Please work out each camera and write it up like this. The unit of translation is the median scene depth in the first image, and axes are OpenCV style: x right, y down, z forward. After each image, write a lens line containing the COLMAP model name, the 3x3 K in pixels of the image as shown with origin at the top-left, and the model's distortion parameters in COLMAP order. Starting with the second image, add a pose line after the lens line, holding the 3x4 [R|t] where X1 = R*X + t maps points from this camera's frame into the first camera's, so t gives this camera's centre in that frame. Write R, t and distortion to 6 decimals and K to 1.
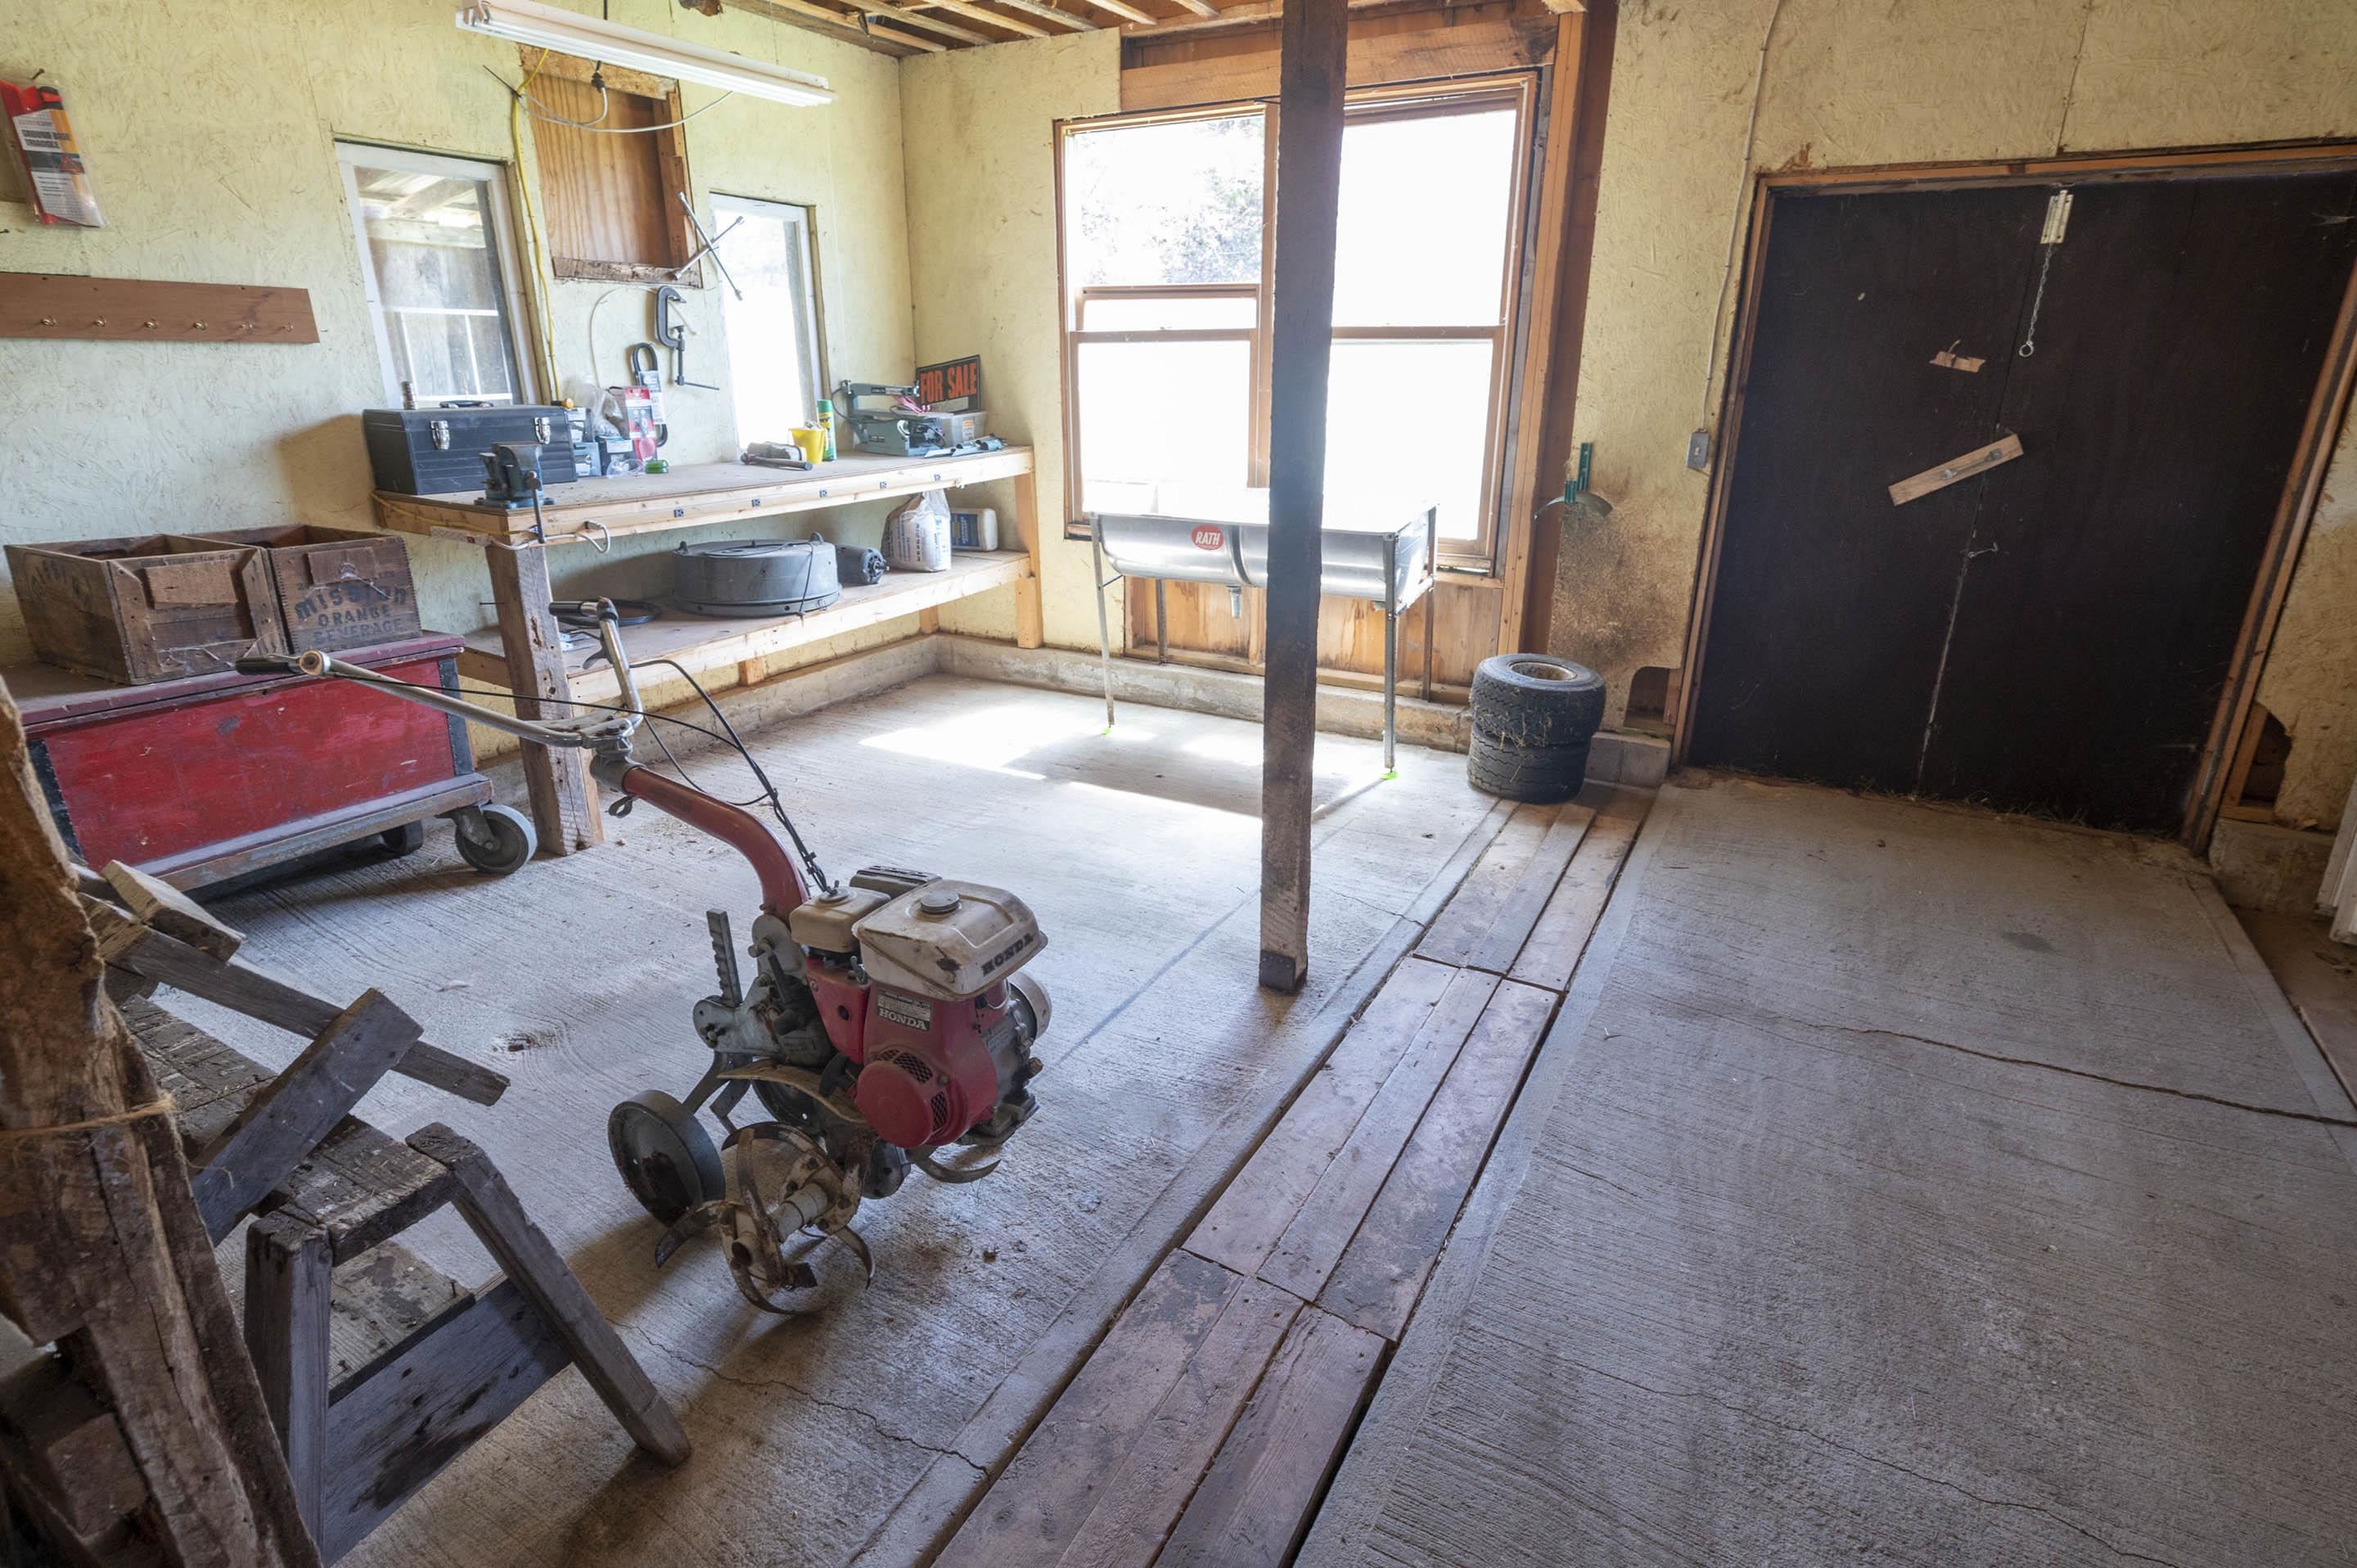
lens RADIAL K [[1188.4, 0, 1185.7], [0, 1188.4, 784.7], [0, 0, 1]] dist [-0.013835, 0.003462]
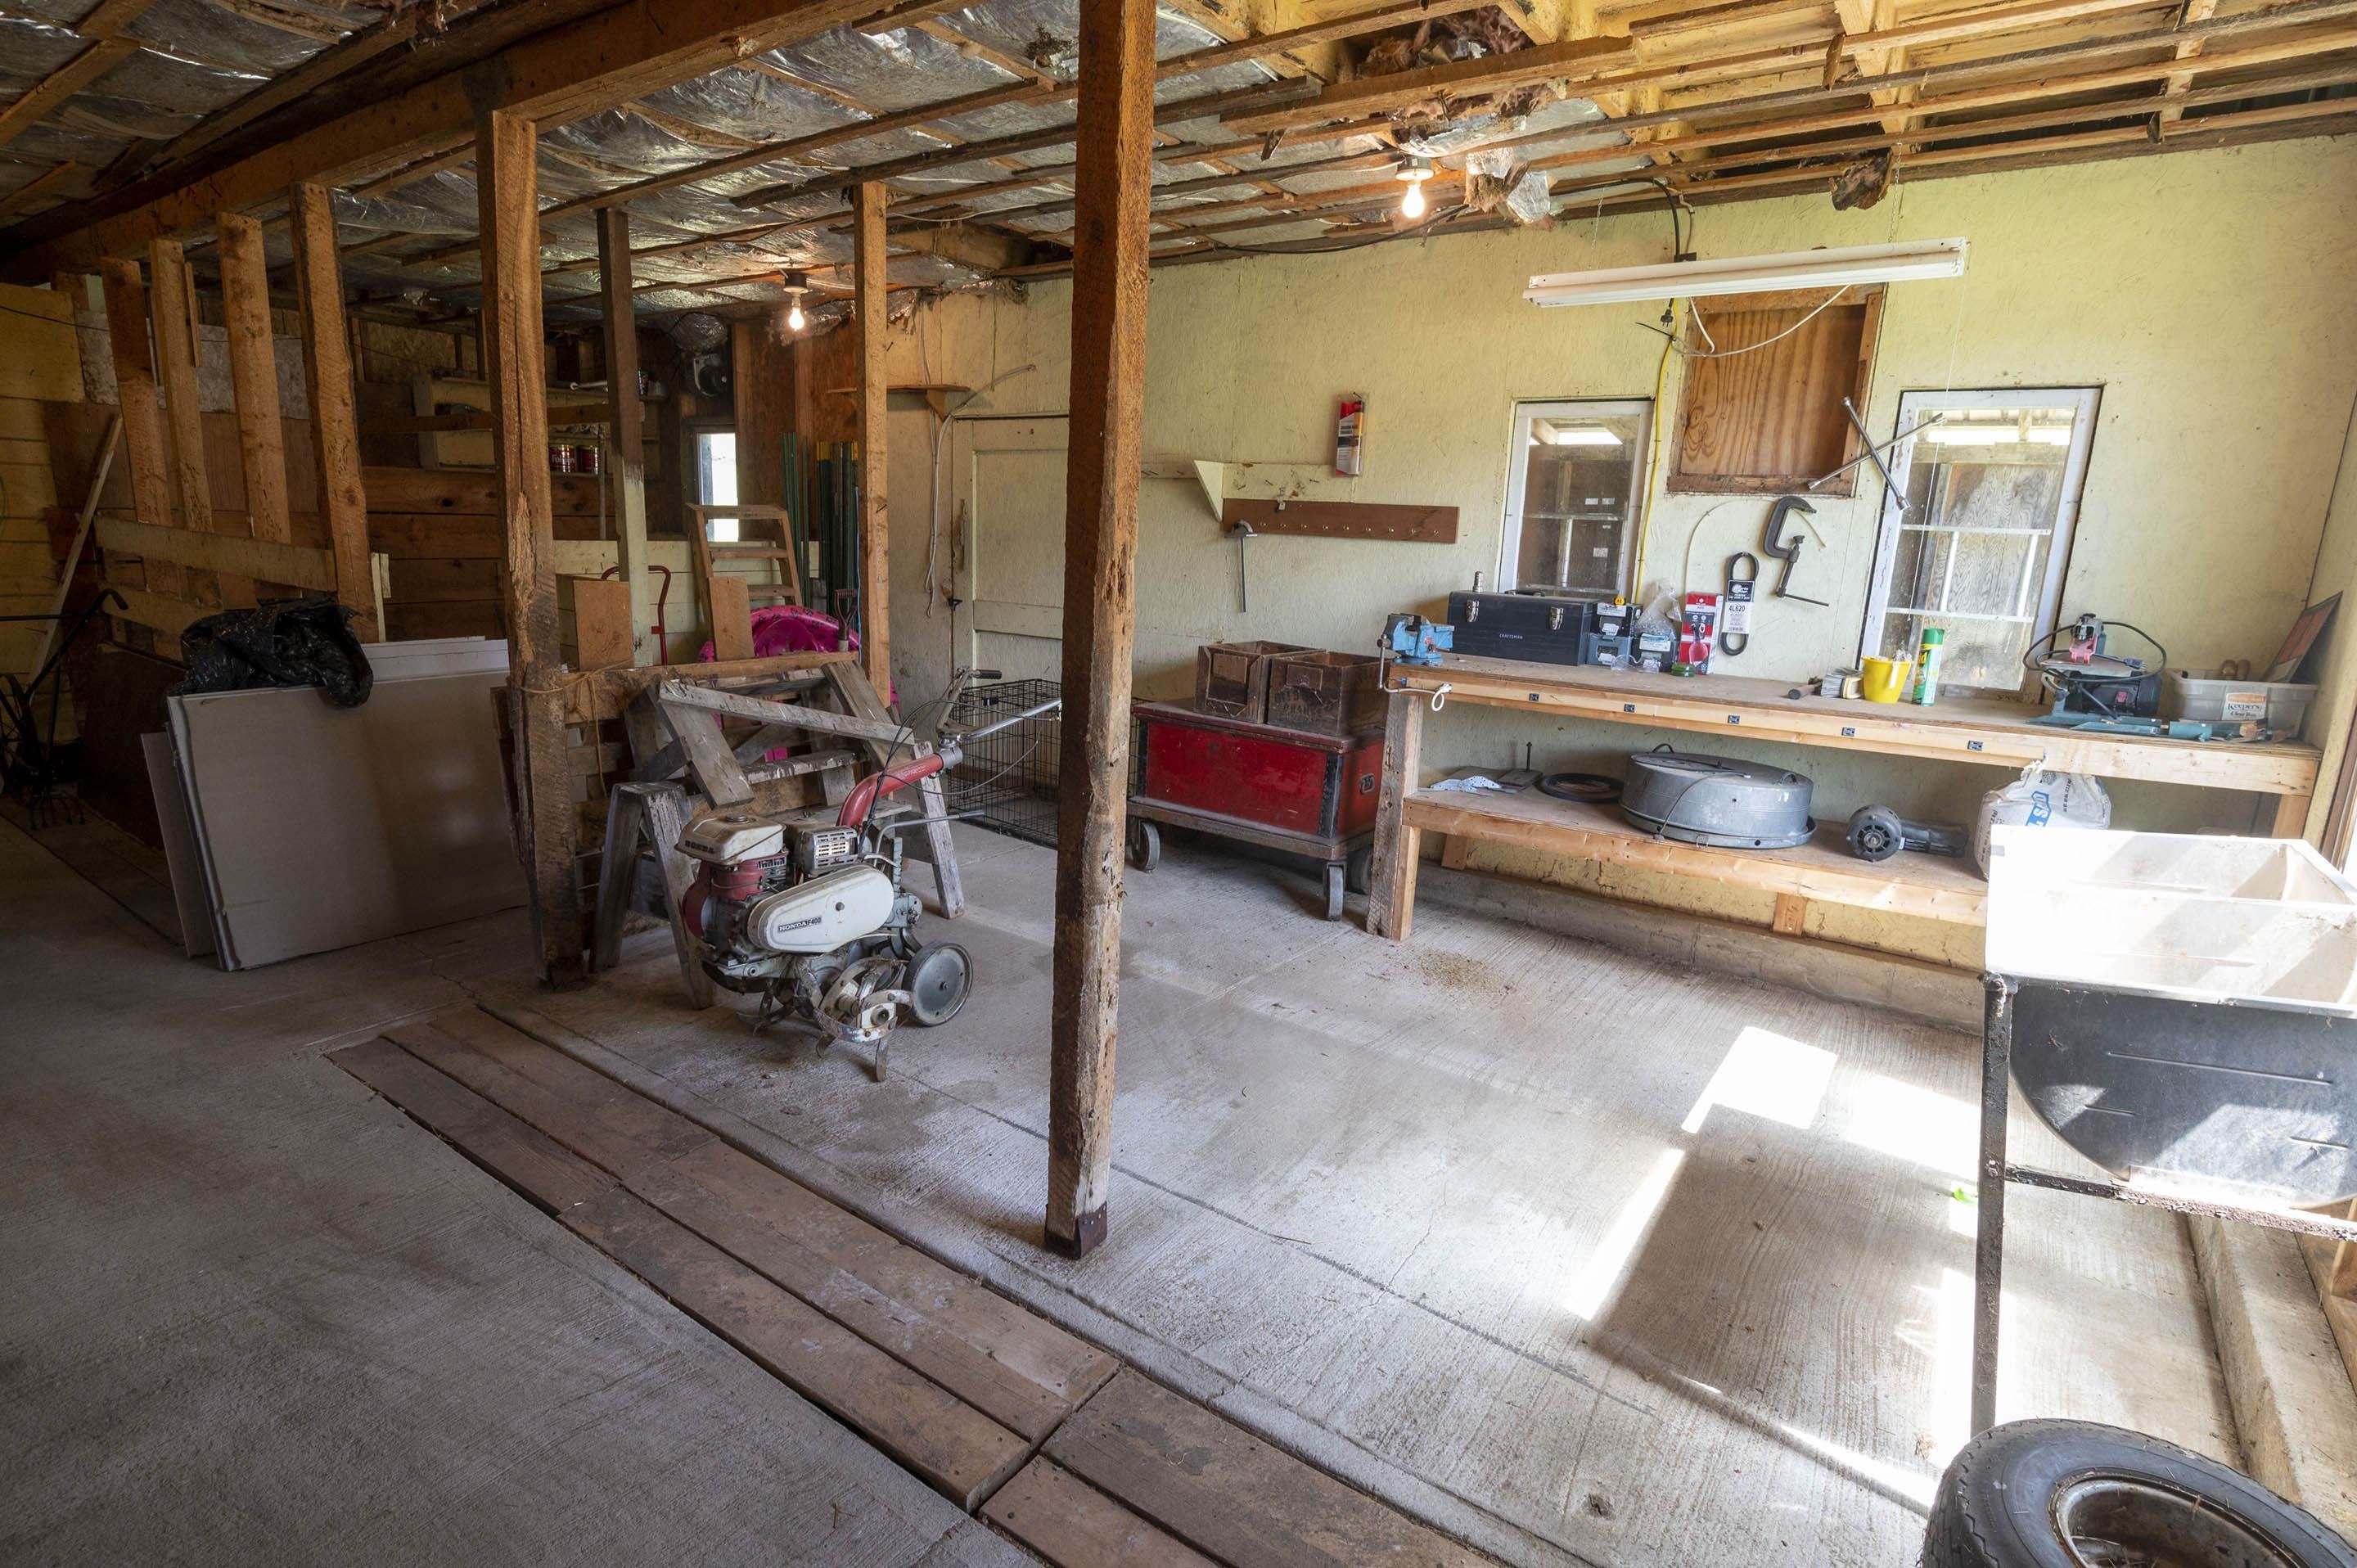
lens RADIAL K [[1188.4, 0, 1180.2], [0, 1188.4, 786.2], [0, 0, 1]] dist [-0.013835, 0.003462]
pose [[-0.126543, 0.195835, -0.972438, 0.670129], [-0.374769, 0.898223, 0.229658, -0.282913], [0.918442, 0.393501, -0.040271, 0.777028]]
